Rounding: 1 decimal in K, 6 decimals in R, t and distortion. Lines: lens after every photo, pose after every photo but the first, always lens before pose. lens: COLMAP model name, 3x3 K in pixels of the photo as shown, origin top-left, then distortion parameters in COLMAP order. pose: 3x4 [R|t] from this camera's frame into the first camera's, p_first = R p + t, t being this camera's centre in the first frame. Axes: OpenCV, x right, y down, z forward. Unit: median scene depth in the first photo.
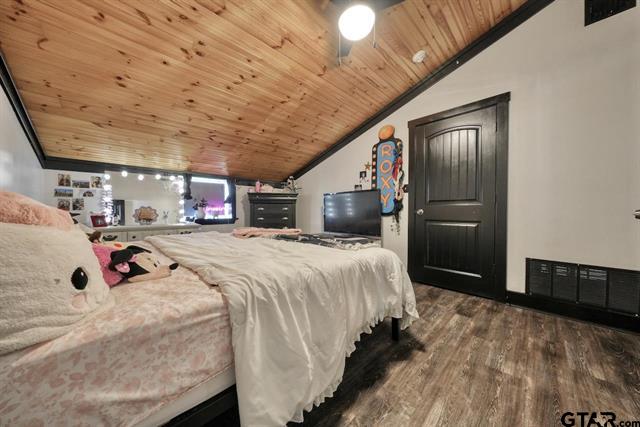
lens RADIAL K [[217.6, 0, 320.2], [0, 217.6, 212.6], [0, 0, 1]] dist [0.000260, 0.000562]
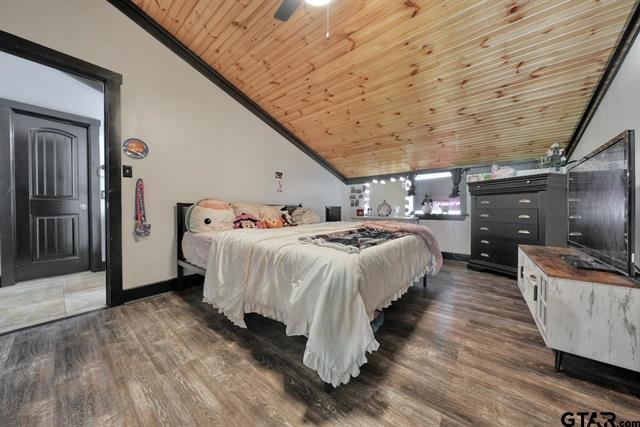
lens RADIAL K [[217.6, 0, 320.3], [0, 217.6, 212.2], [0, 0, 1]] dist [0.000260, 0.000562]
pose [[0.097470, 0.014271, -0.995136, 0.562056], [-0.008167, 0.999875, 0.013539, 0.014487], [0.995205, 0.006807, 0.097574, 0.504372]]
